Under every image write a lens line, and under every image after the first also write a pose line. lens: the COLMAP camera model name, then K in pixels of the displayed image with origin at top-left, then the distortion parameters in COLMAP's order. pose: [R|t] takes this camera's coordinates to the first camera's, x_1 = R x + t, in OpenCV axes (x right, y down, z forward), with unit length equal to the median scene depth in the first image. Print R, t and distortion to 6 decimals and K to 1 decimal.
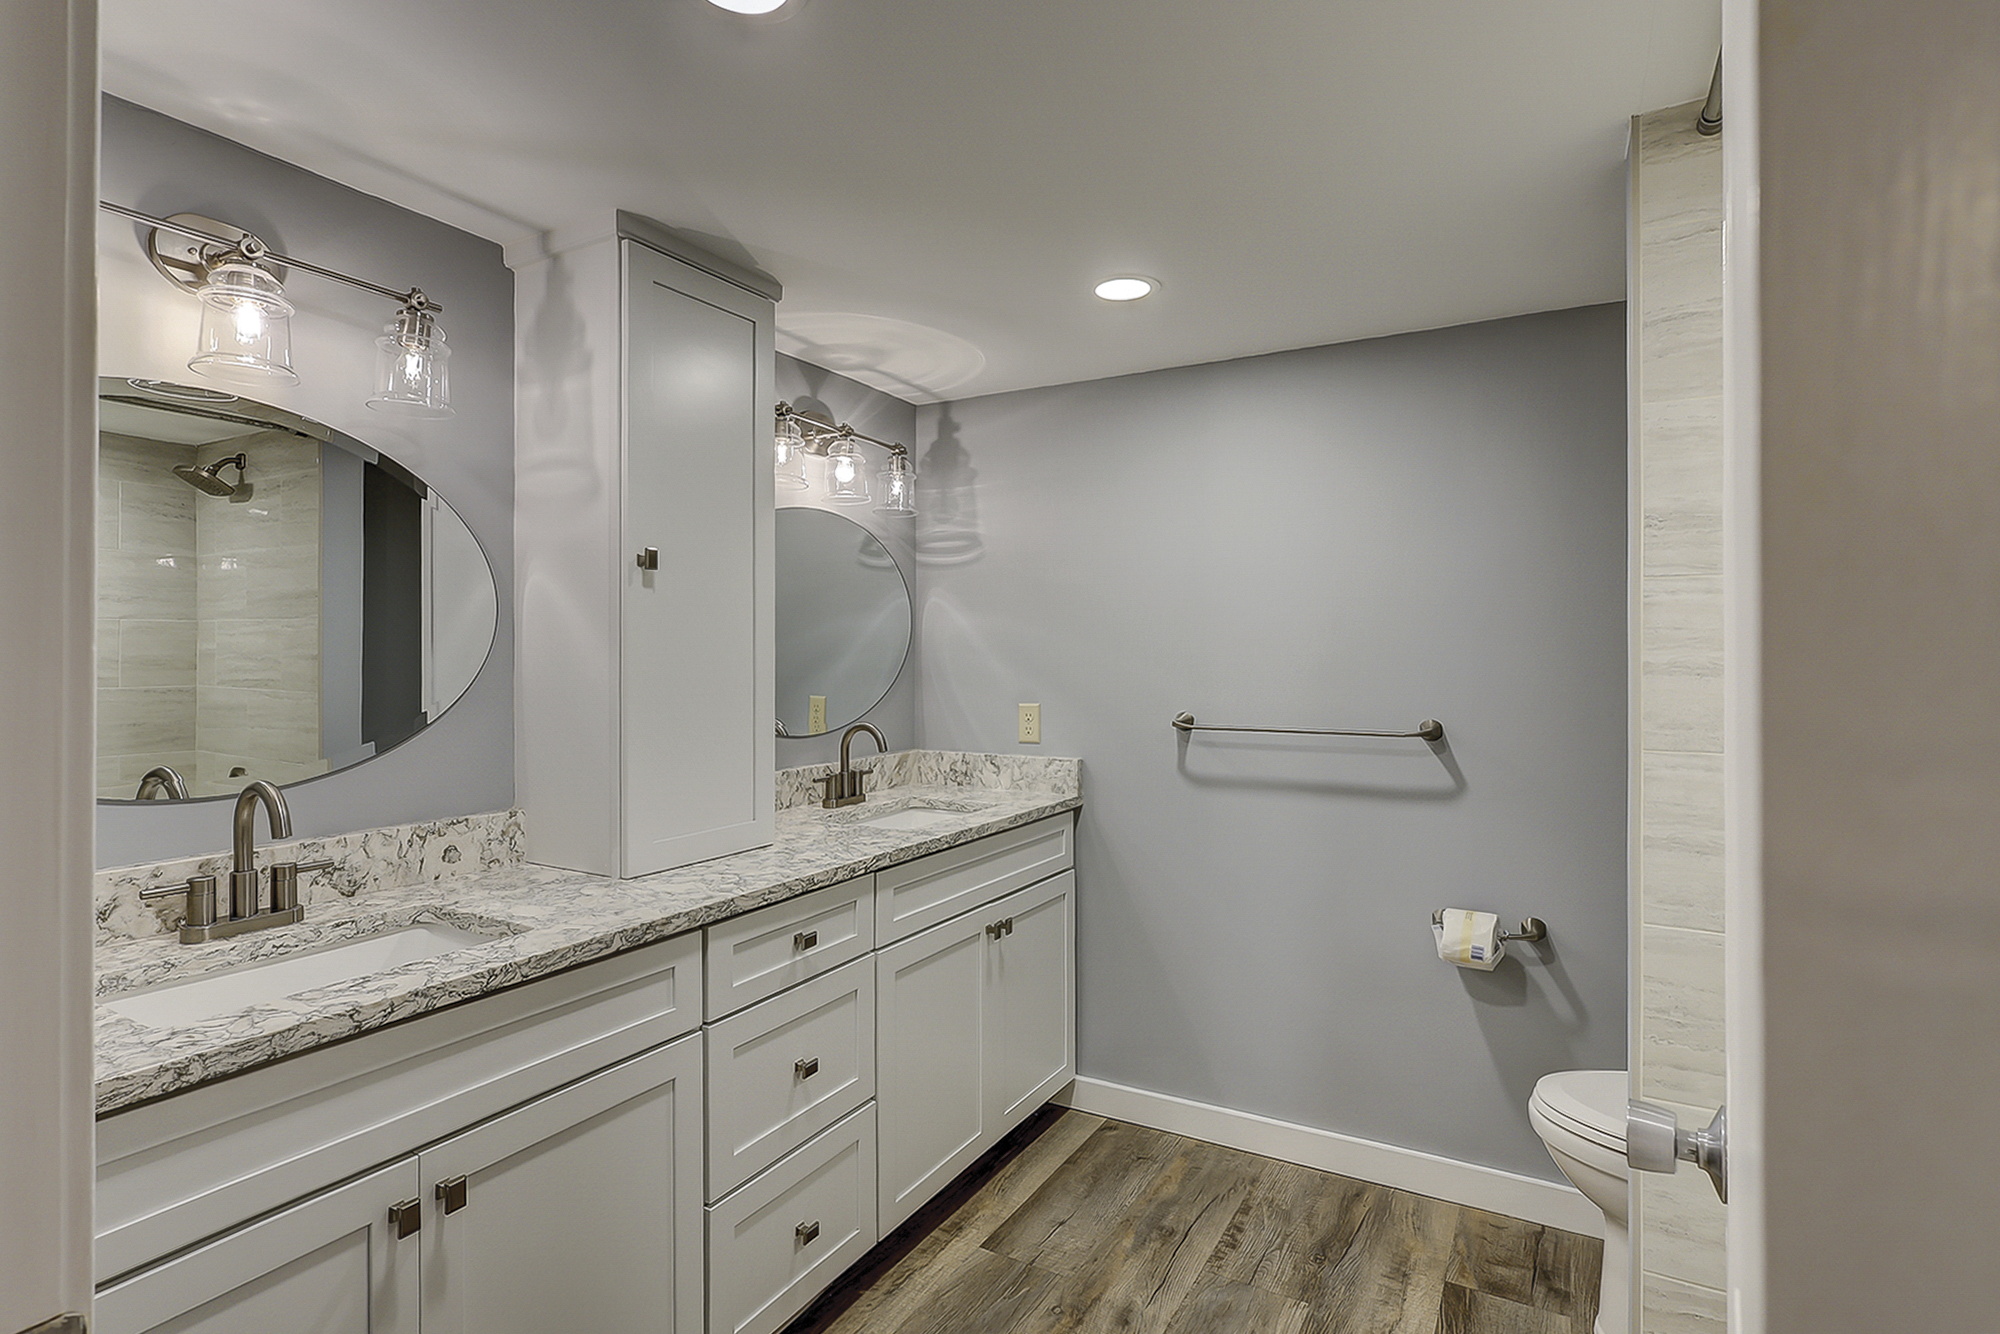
lens RADIAL K [[974.6, 0, 1008.6], [0, 974.6, 671.1], [0, 0, 1]] dist [-0.005897, 0.000298]
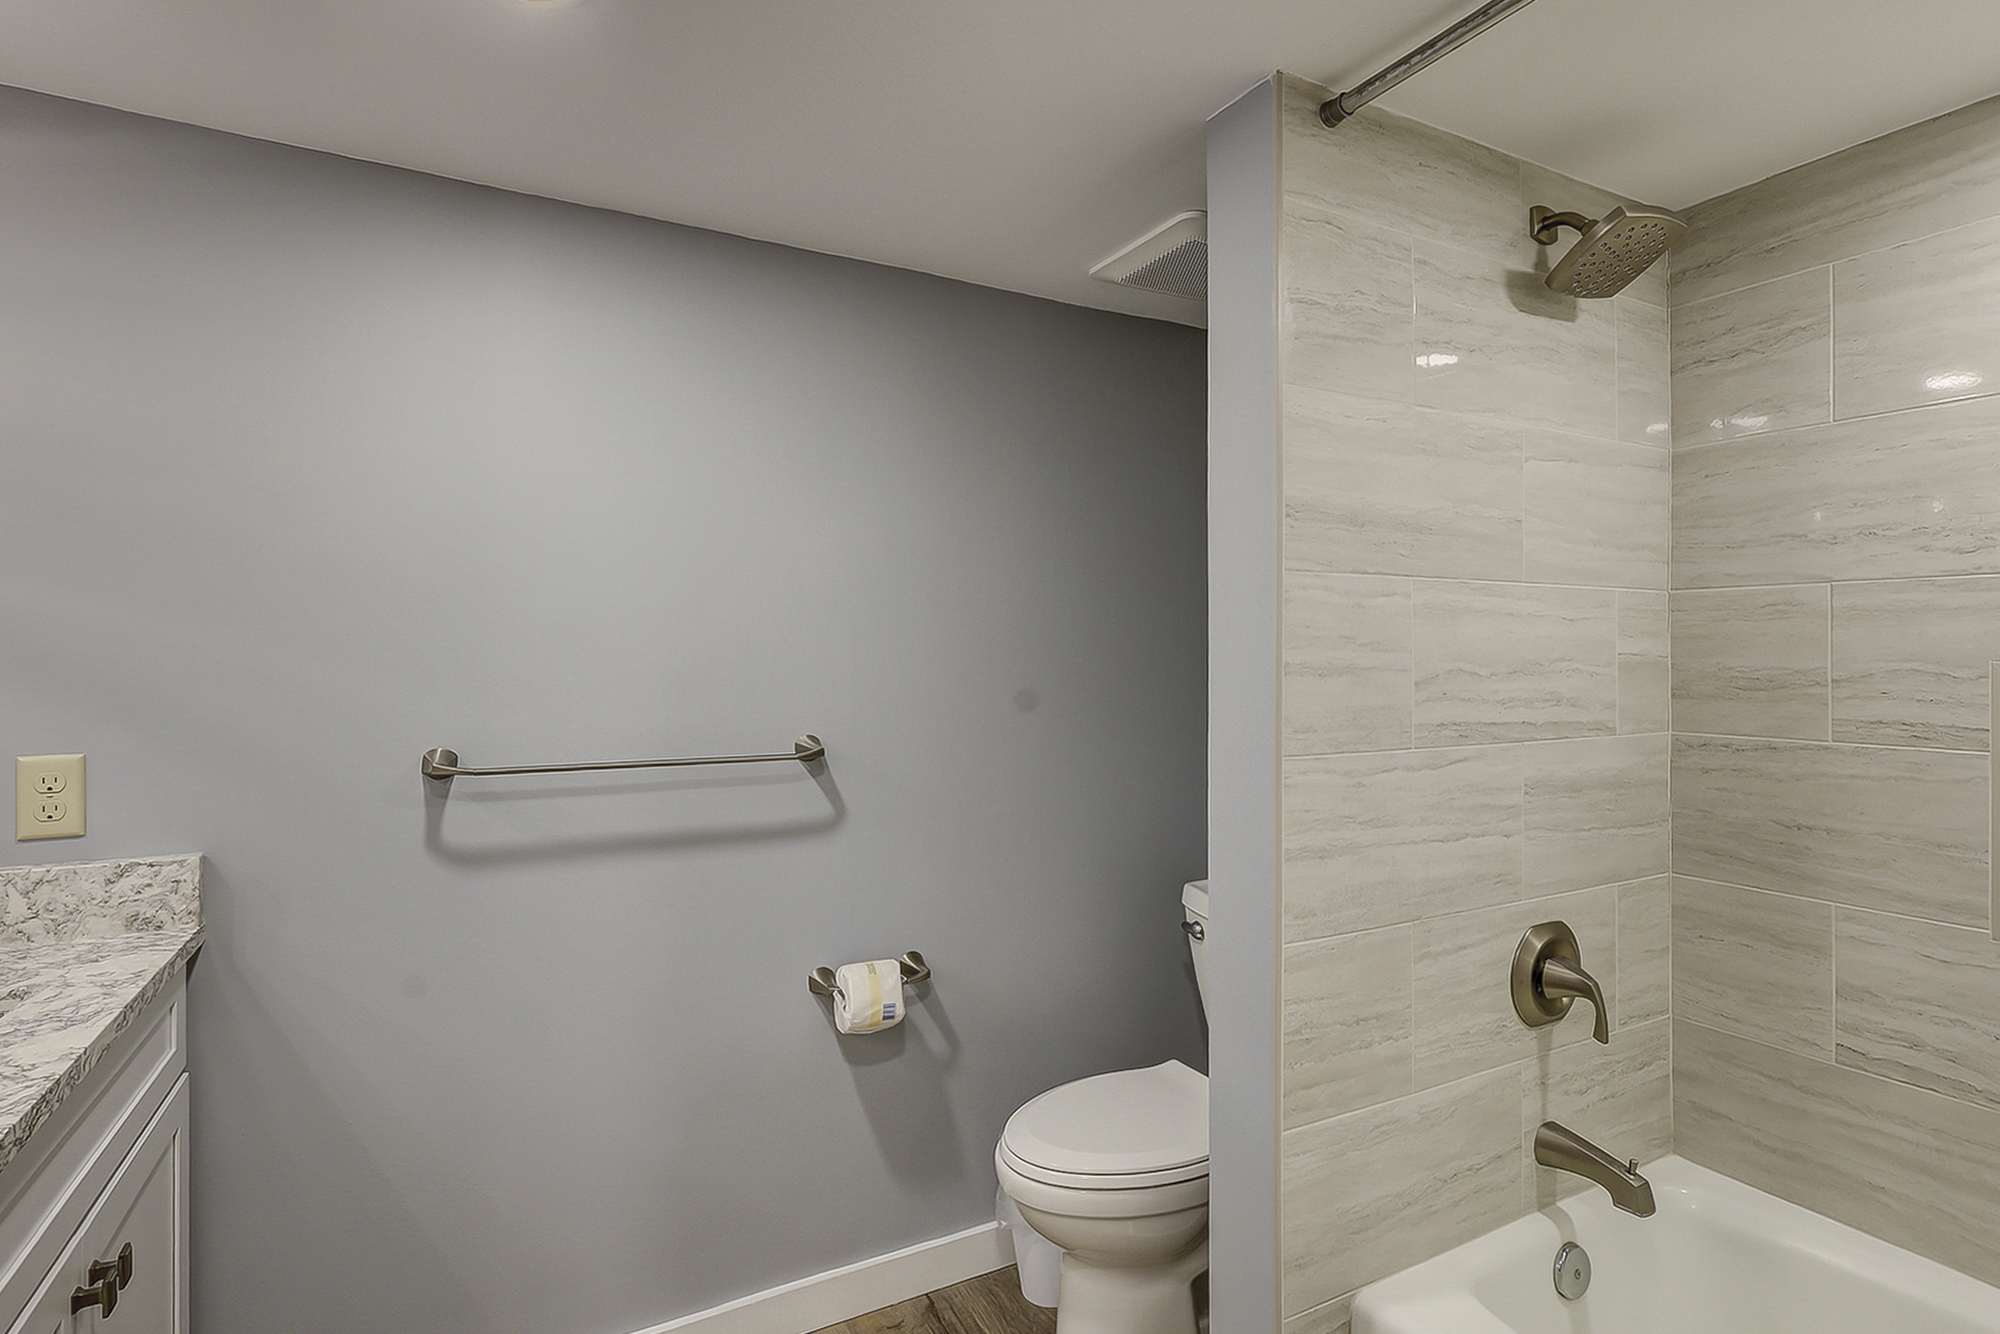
lens RADIAL K [[974.6, 0, 994.7], [0, 974.6, 655.2], [0, 0, 1]] dist [-0.005897, 0.000298]
pose [[0.529442, 0.002930, 0.848341, -0.165421], [0.012769, 0.999853, -0.011423, -0.004886], [-0.848250, 0.016880, 0.529326, 0.437924]]
